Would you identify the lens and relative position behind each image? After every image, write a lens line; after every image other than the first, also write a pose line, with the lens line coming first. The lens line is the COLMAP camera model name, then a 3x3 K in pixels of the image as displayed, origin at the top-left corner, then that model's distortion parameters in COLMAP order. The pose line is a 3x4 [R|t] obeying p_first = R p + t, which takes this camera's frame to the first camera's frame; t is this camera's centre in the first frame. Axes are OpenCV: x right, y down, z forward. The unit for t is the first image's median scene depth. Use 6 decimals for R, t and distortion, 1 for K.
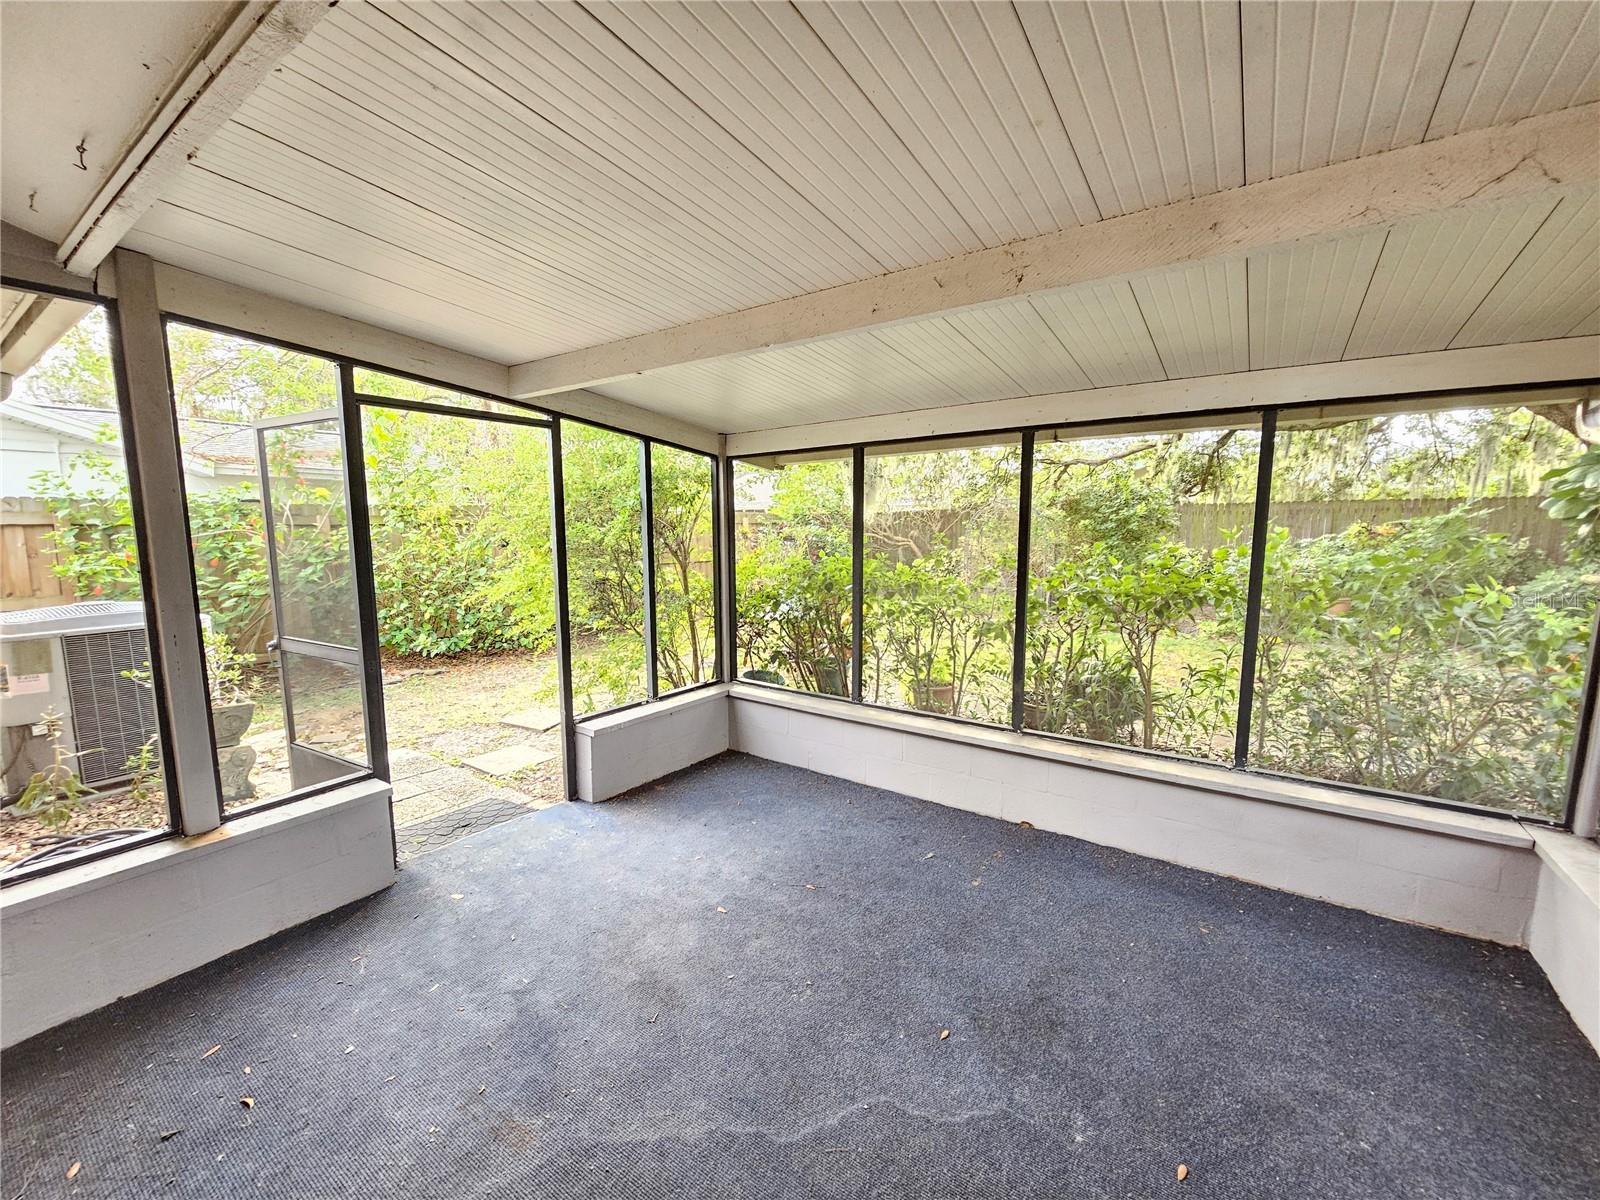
lens RADIAL K [[656.2, 0, 803.3], [0, 656.2, 597.7], [0, 0, 1]] dist [-0.001605, 0.000402]
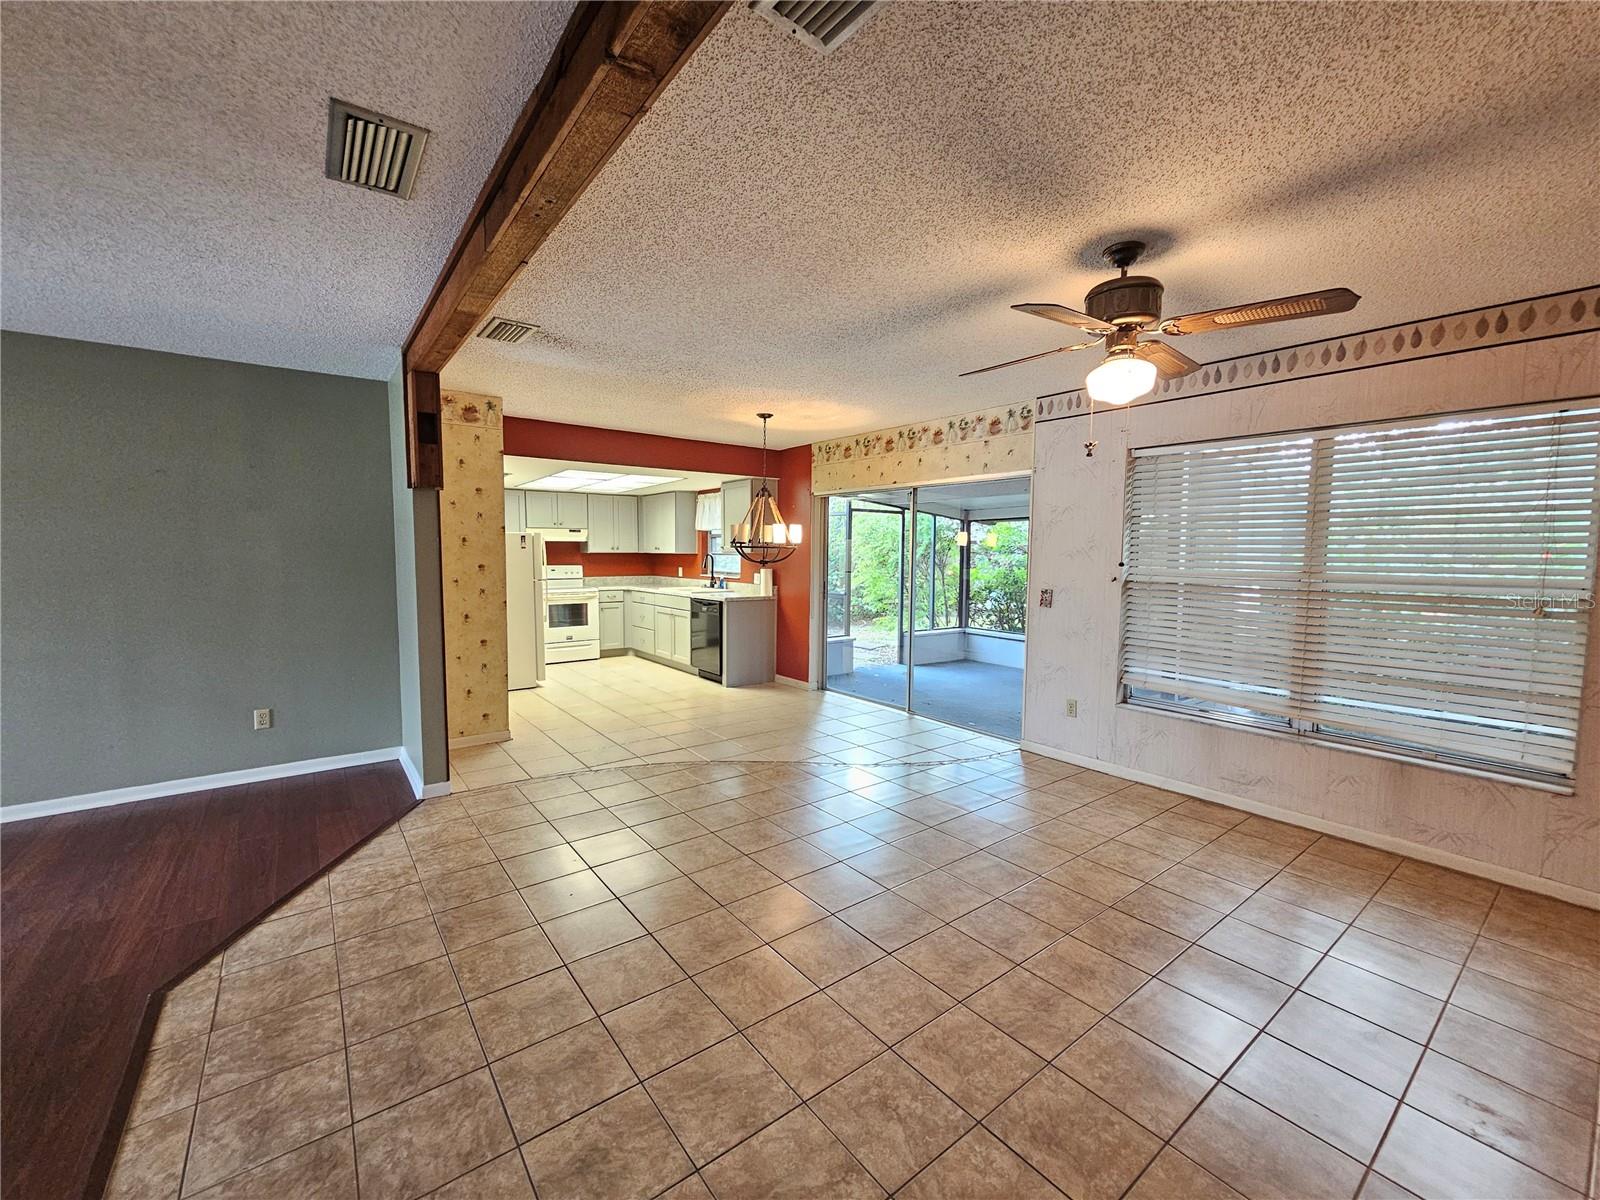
lens RADIAL K [[656.2, 0, 799.6], [0, 656.2, 603.2], [0, 0, 1]] dist [-0.001605, 0.000402]
pose [[0.951475, 0.035744, -0.305643, 0.022409], [-0.046132, 0.998575, -0.026832, 0.136606], [0.304249, 0.039630, 0.951768, -1.198077]]
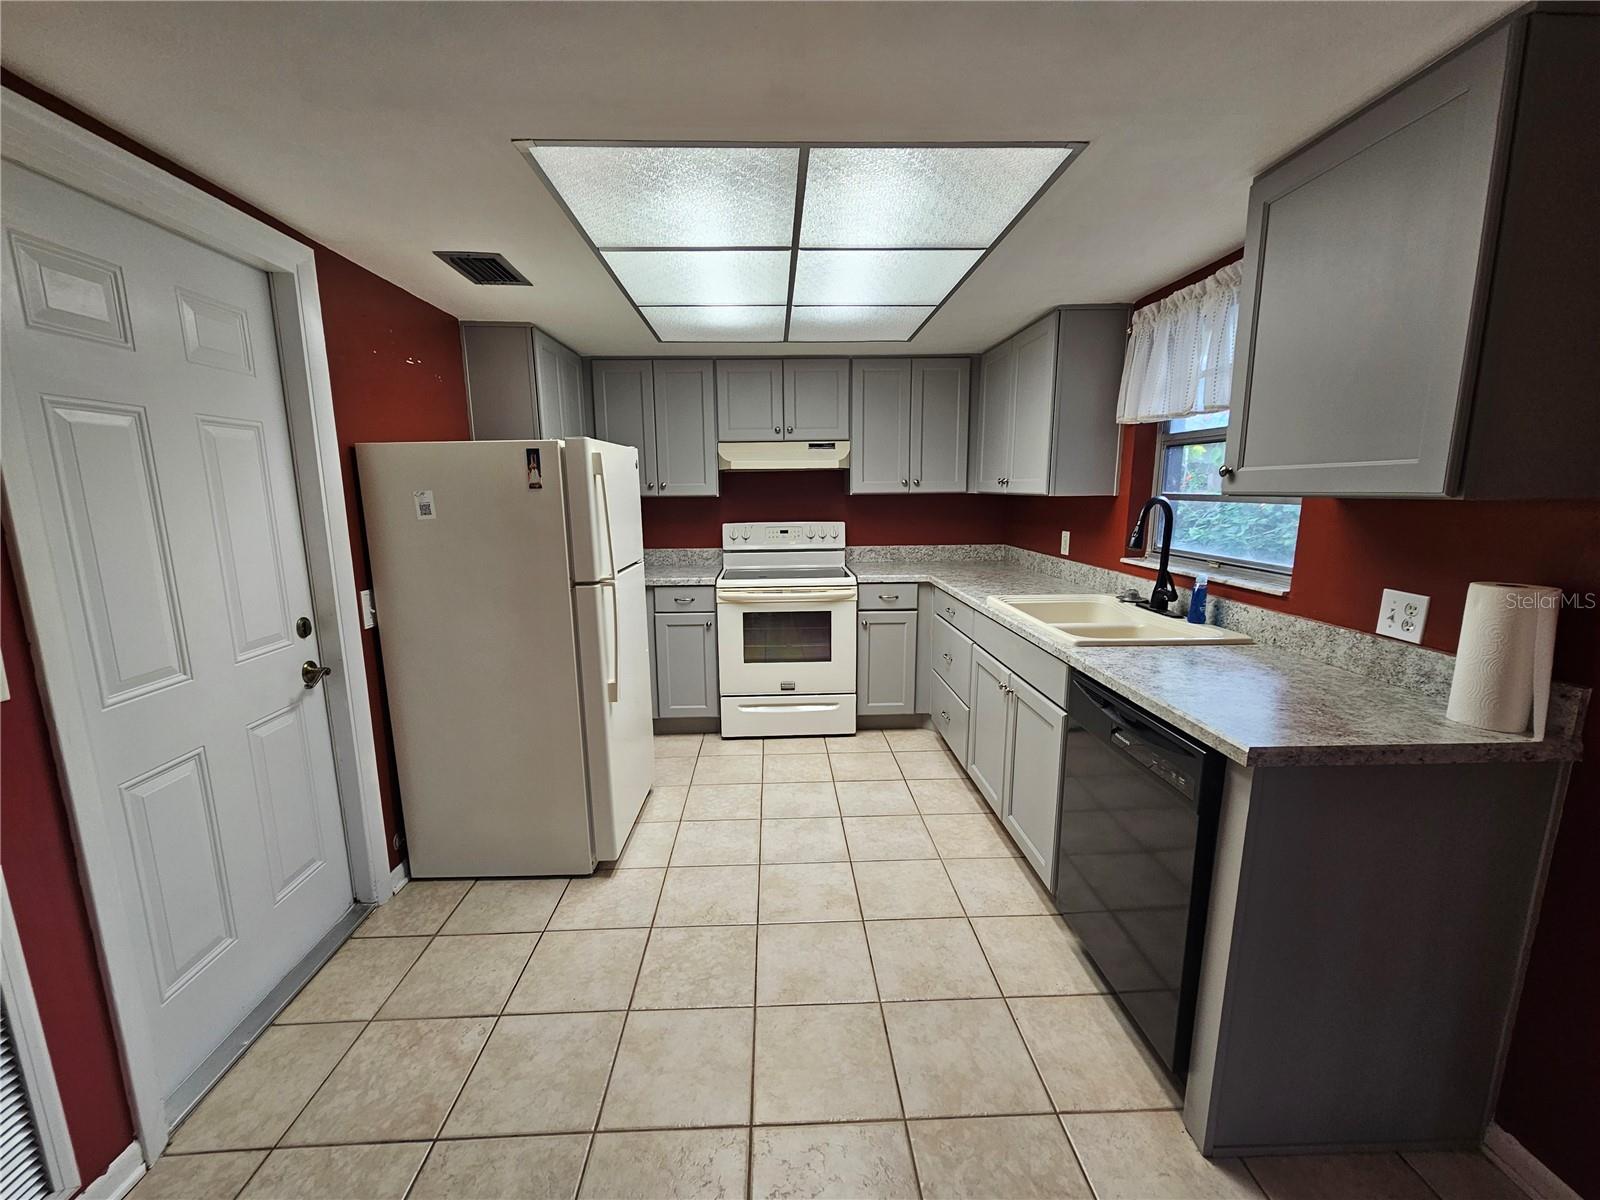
lens RADIAL K [[656.2, 0, 793.8], [0, 656.2, 606.3], [0, 0, 1]] dist [-0.001605, 0.000402]
pose [[0.599040, 0.142770, -0.787888, -0.495089], [-0.084678, 0.989754, 0.114967, 0.020346], [0.796229, -0.002153, 0.604991, -0.159859]]
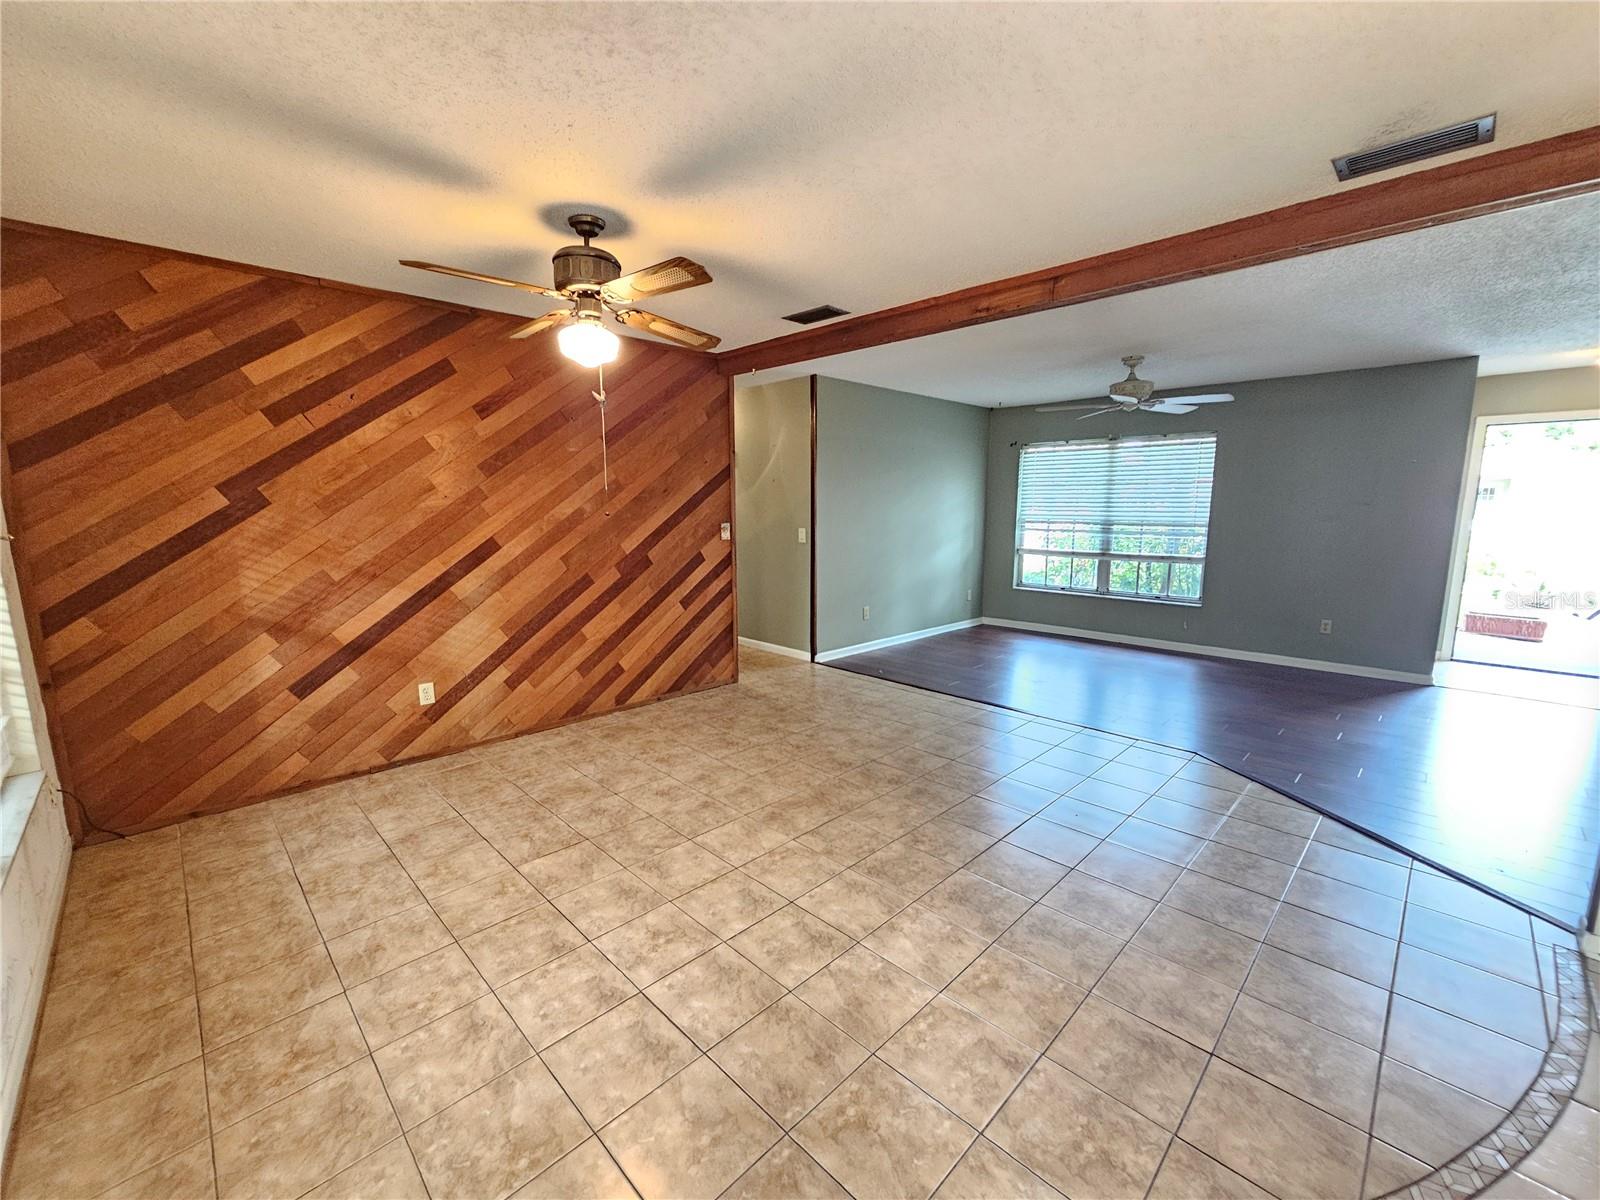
lens RADIAL K [[656.2, 0, 799.1], [0, 656.2, 603.9], [0, 0, 1]] dist [-0.001605, 0.000402]
pose [[-0.983015, -0.020780, 0.182343, -0.186300], [0.028253, 0.964589, 0.262239, 0.007350], [-0.181335, 0.262937, -0.947619, -0.069712]]
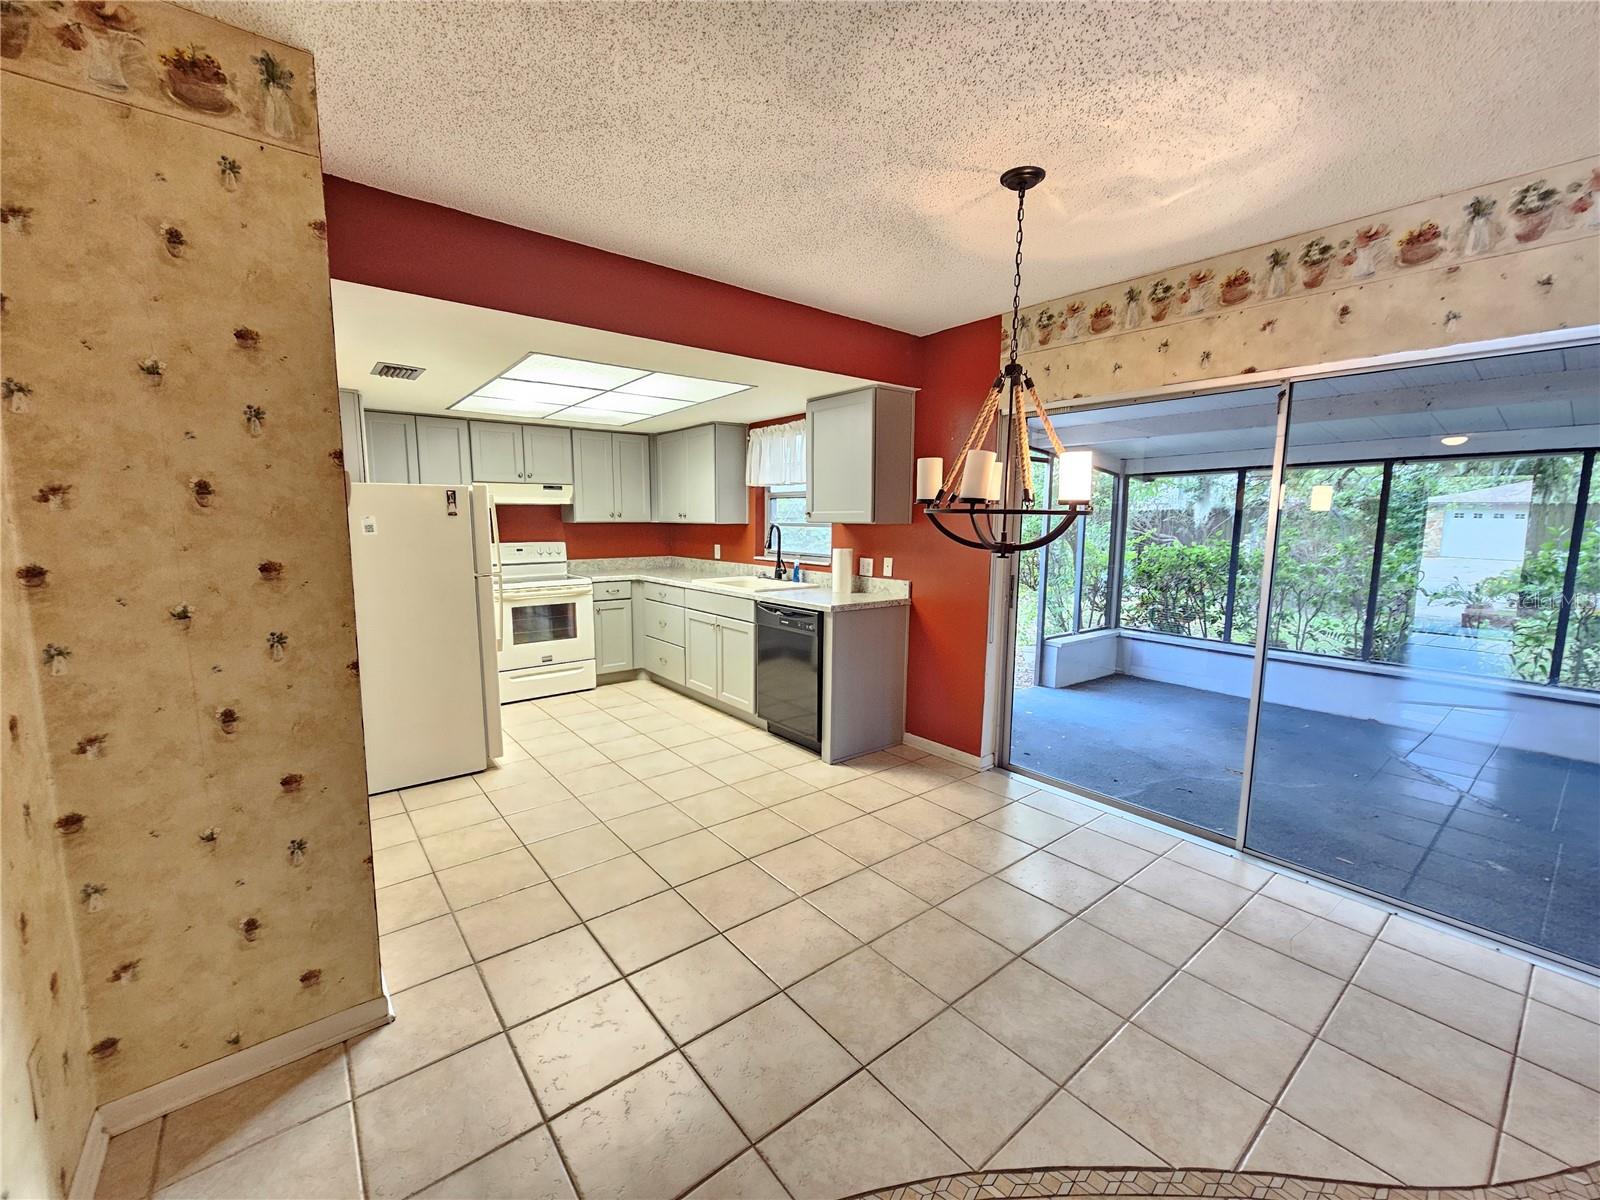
lens RADIAL K [[656.2, 0, 801.8], [0, 656.2, 601.4], [0, 0, 1]] dist [-0.001605, 0.000402]
pose [[0.959350, 0.045735, -0.278490, -0.396328], [-0.042124, 0.998933, 0.018941, 0.073714], [0.279059, -0.006440, 0.960252, -0.632820]]
